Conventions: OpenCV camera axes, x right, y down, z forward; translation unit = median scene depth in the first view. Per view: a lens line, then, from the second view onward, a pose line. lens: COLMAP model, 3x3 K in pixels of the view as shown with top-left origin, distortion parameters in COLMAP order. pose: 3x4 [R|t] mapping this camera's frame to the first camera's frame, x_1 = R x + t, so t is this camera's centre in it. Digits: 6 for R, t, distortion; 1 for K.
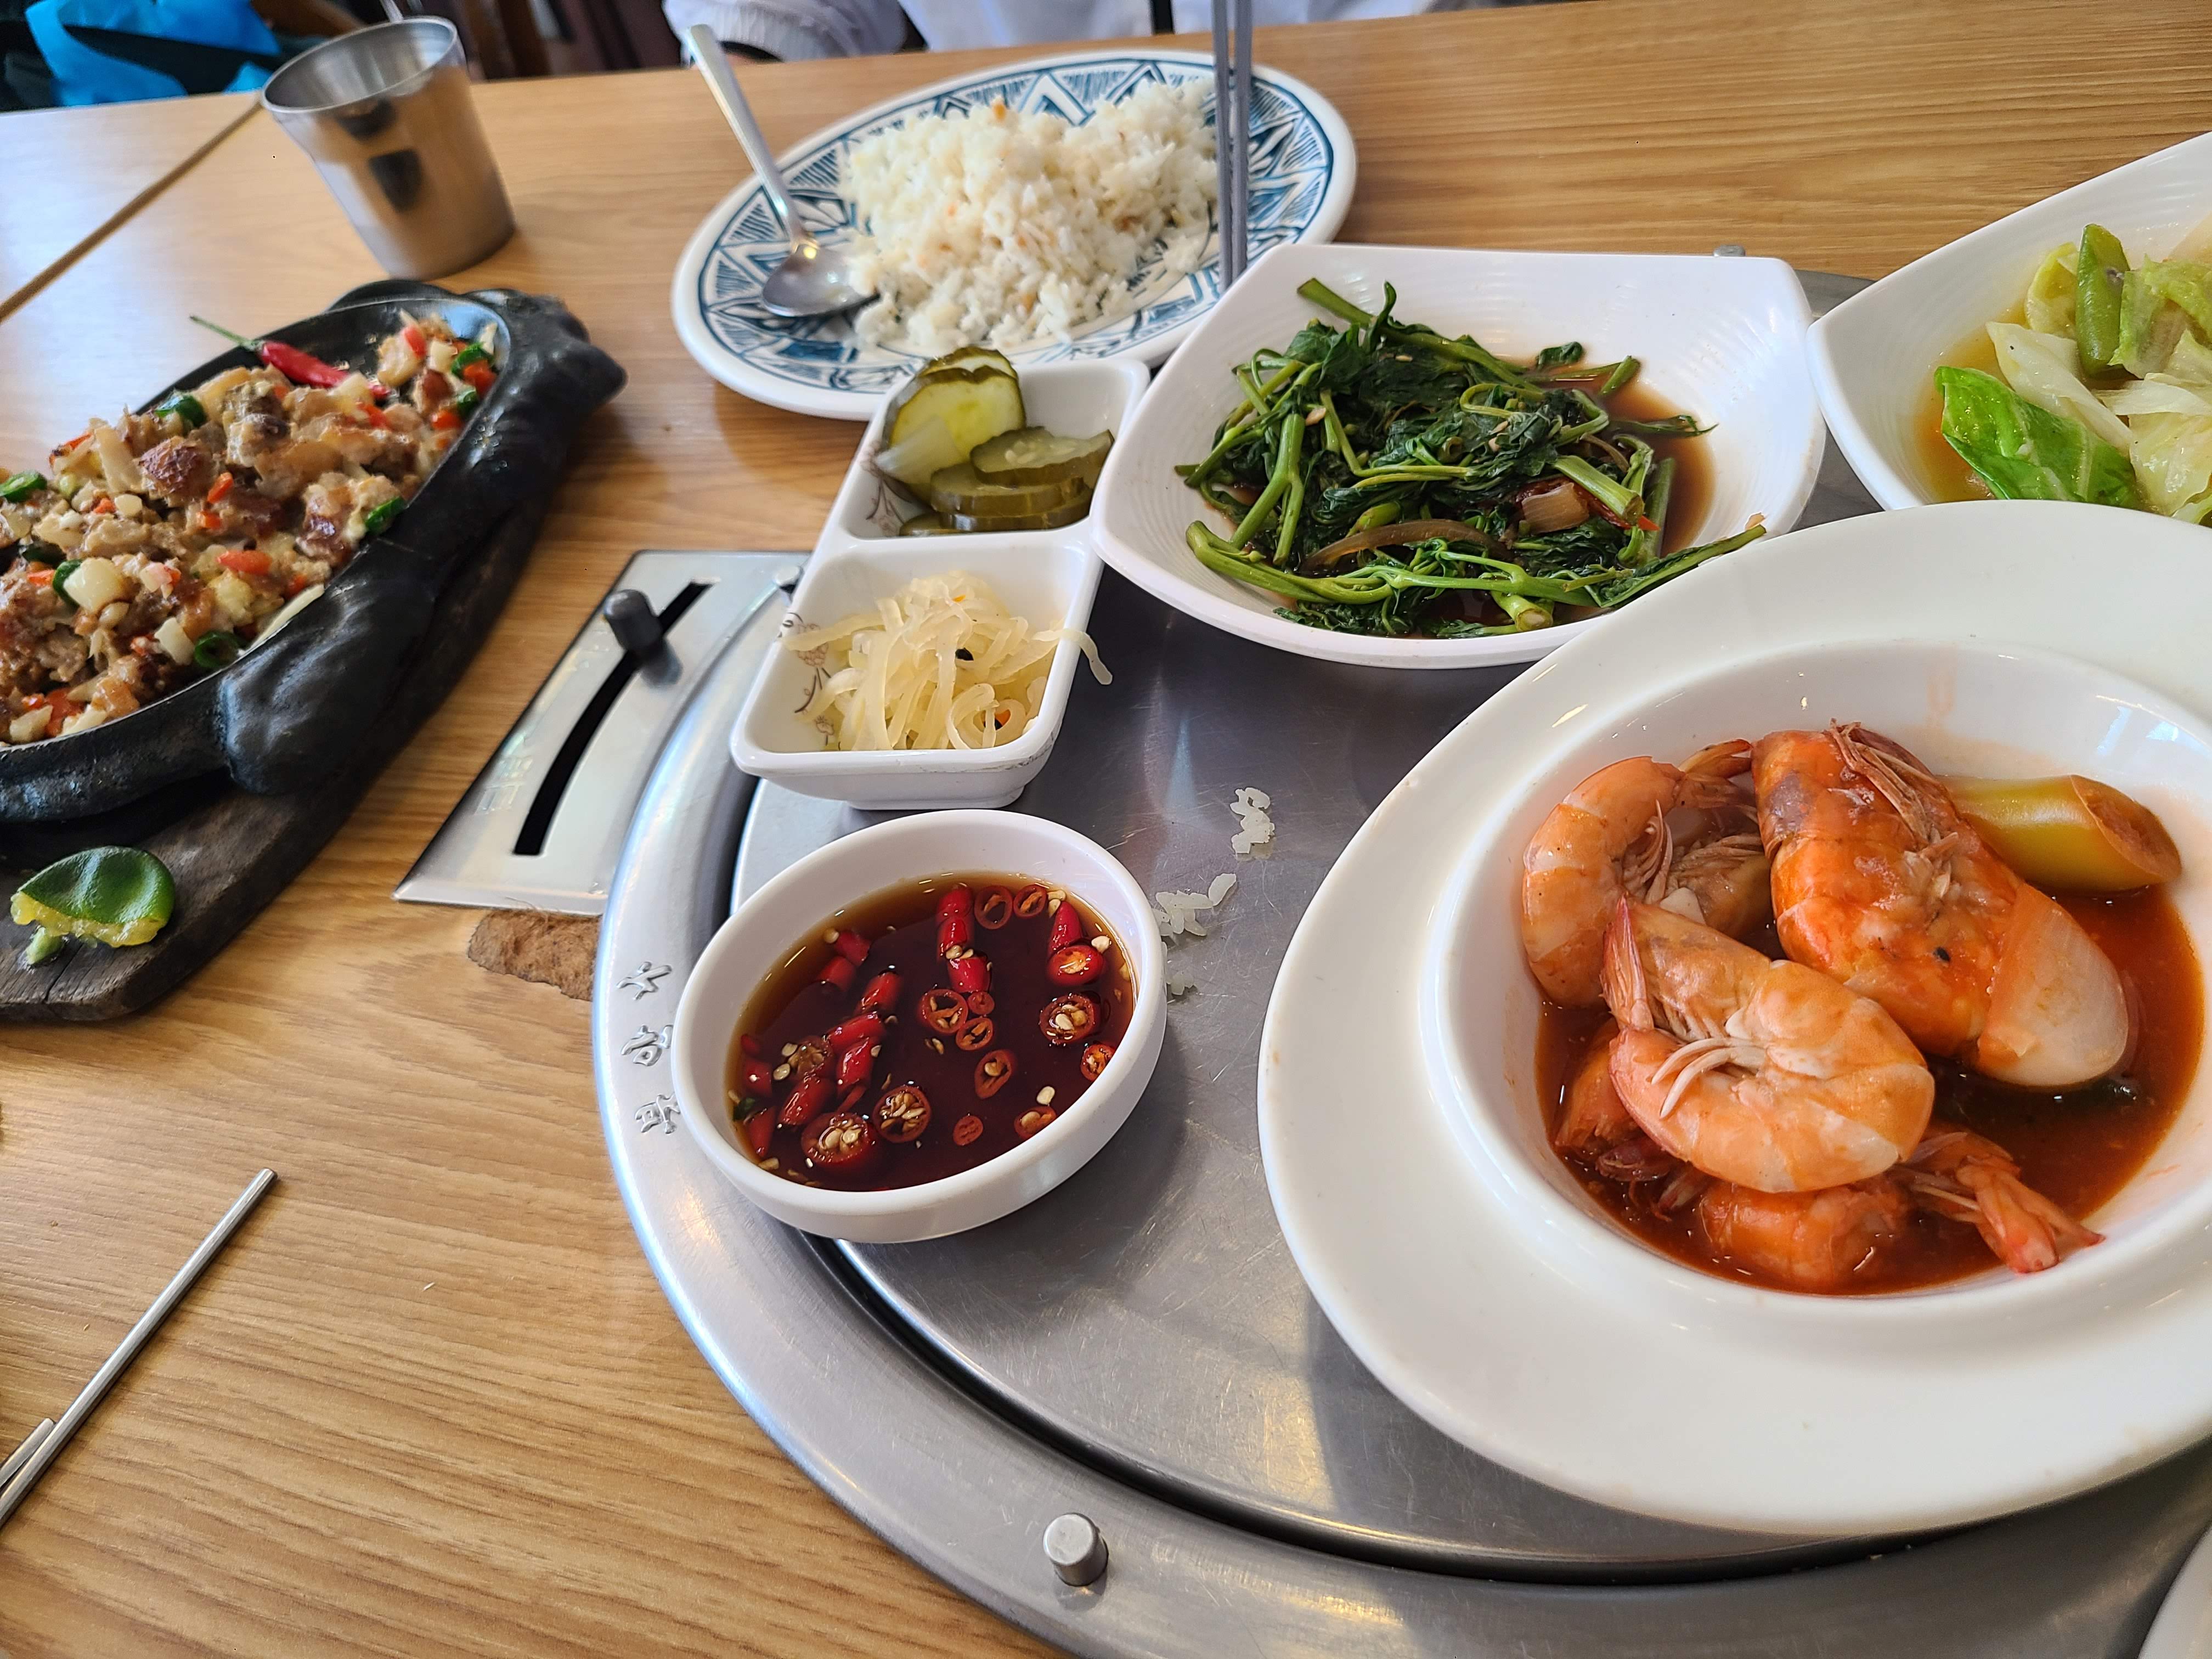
lens RADIAL K [[1696.7, 0, 1106.0], [0, 1696.7, 829.5], [0, 0, 1]] dist [0.034595, -0.047075]
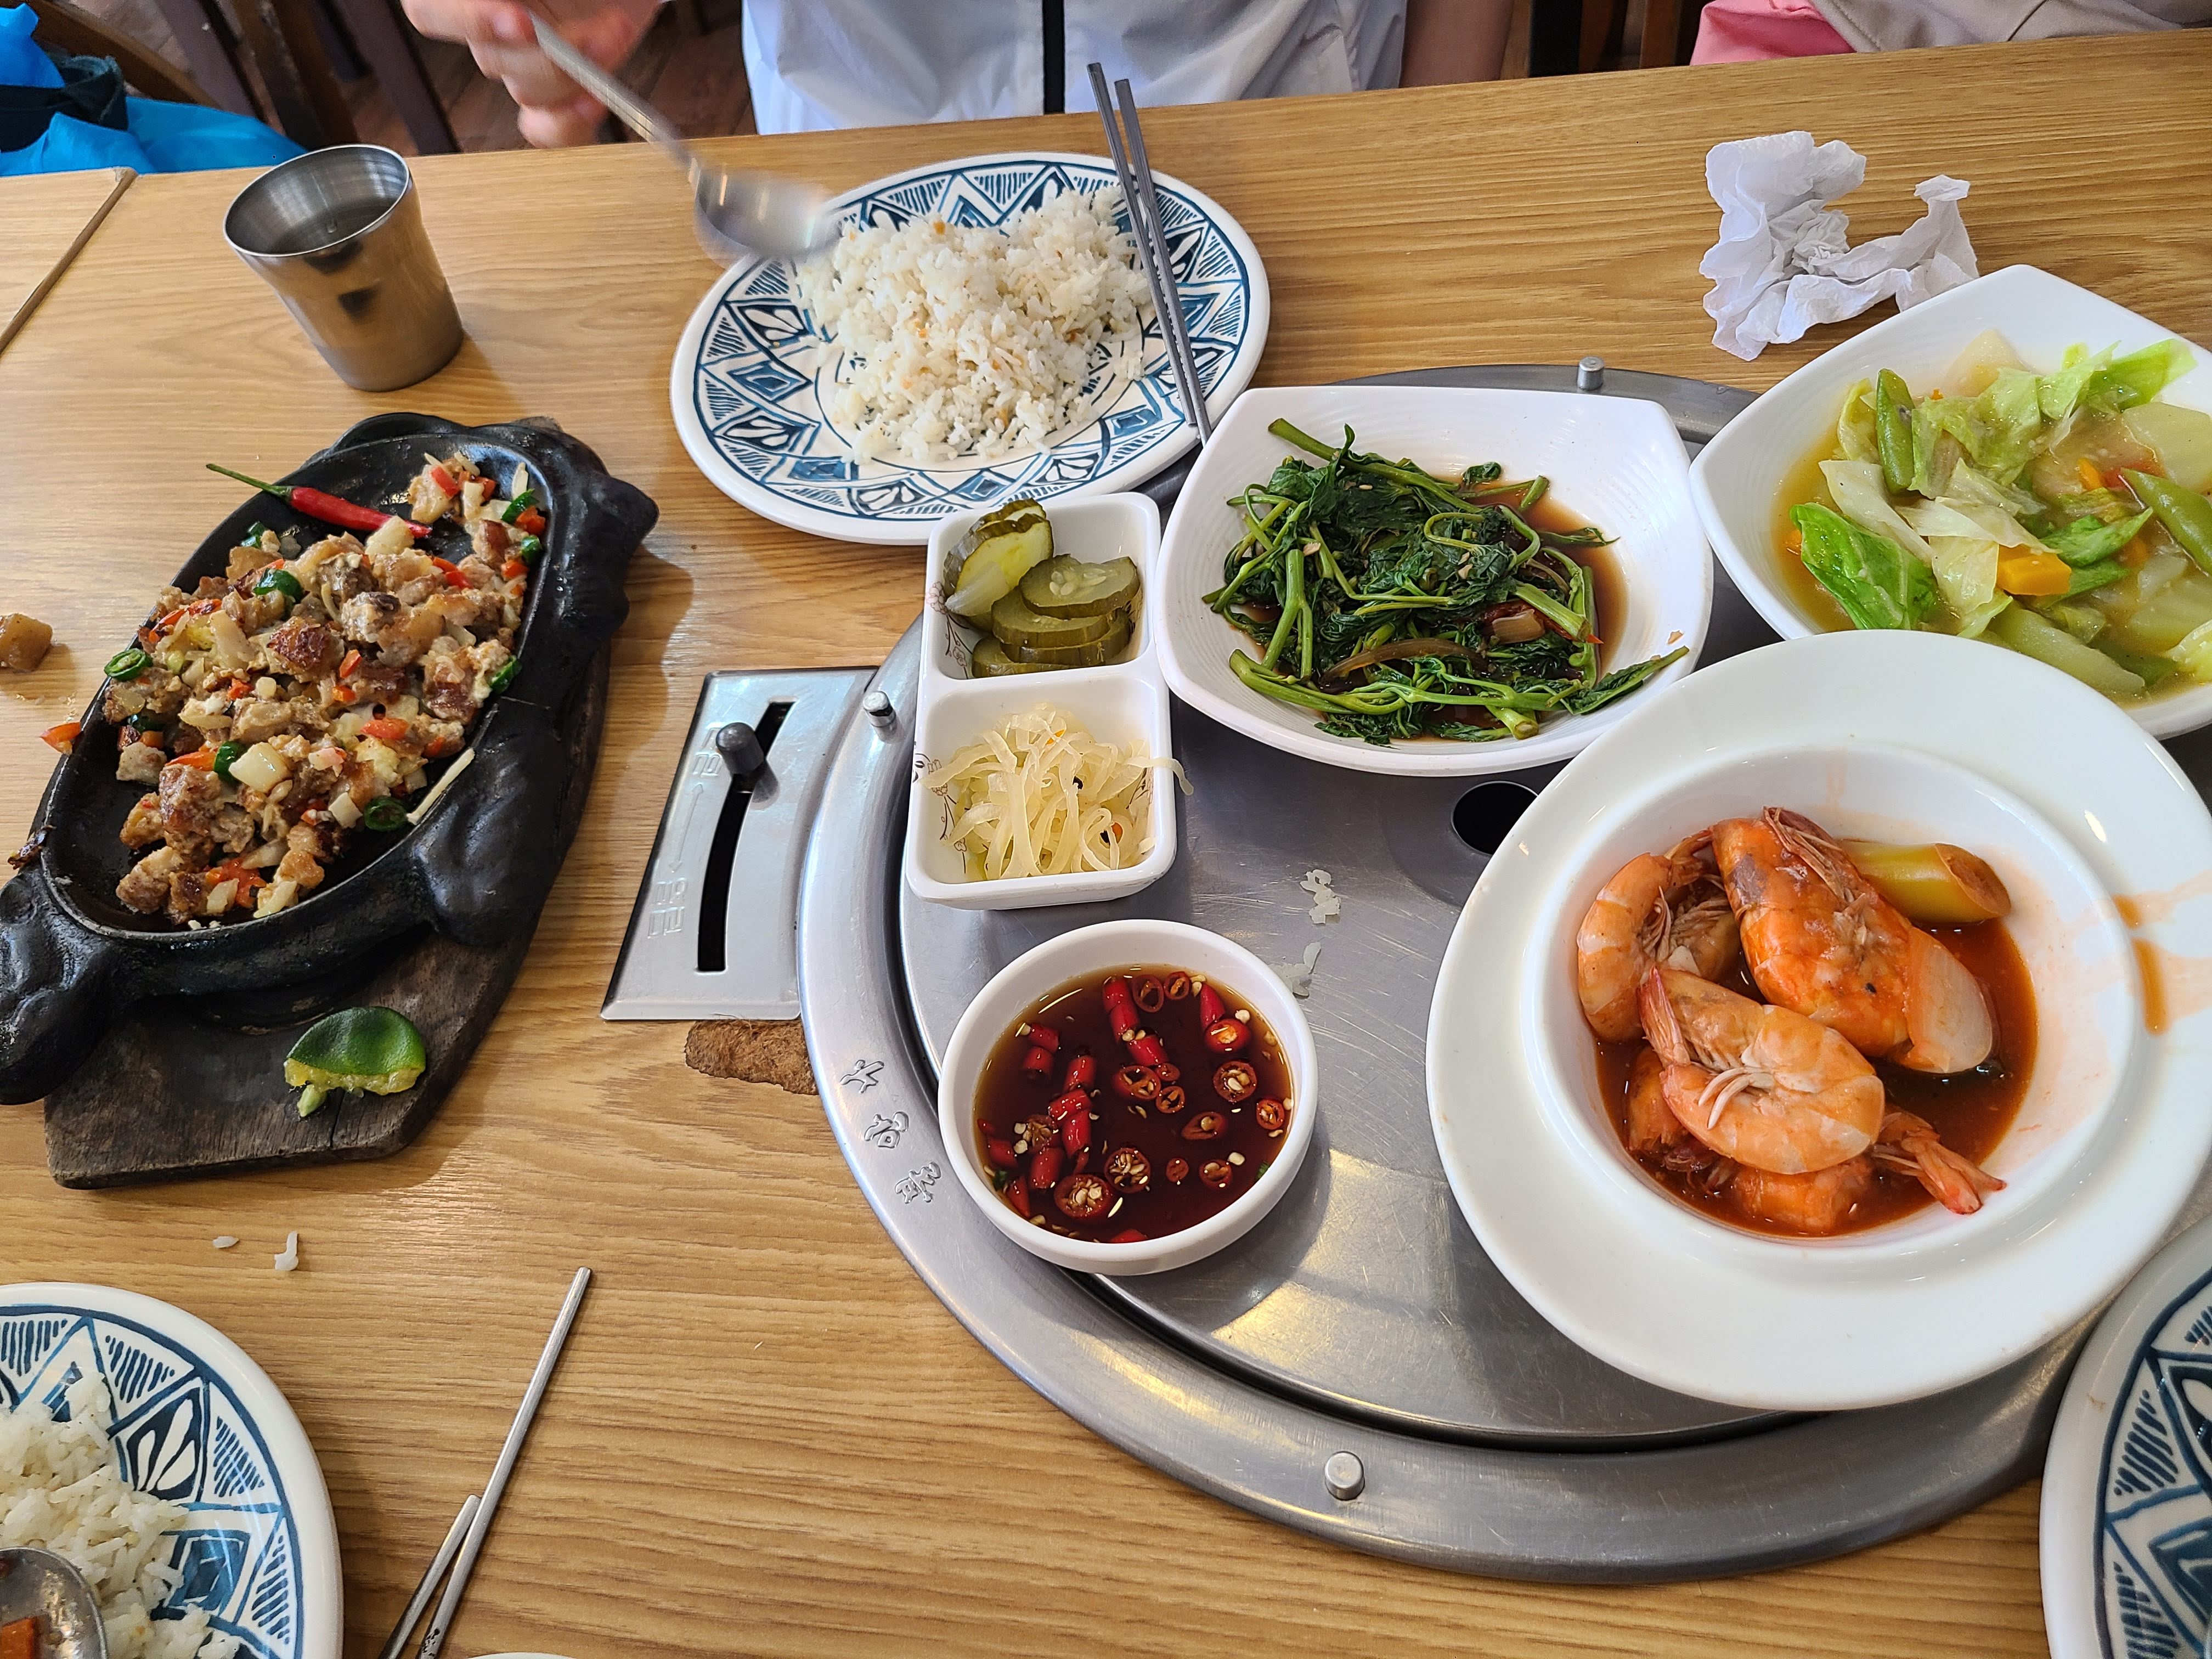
lens RADIAL K [[1655.3, 0, 1106.0], [0, 1655.3, 829.5], [0, 0, 1]] dist [0.046016, -0.071475]
pose [[0.984008, -0.103542, 0.144938, -0.247451], [0.092045, 0.992213, 0.083913, -0.172351], [-0.152497, -0.069231, 0.985876, -0.211974]]
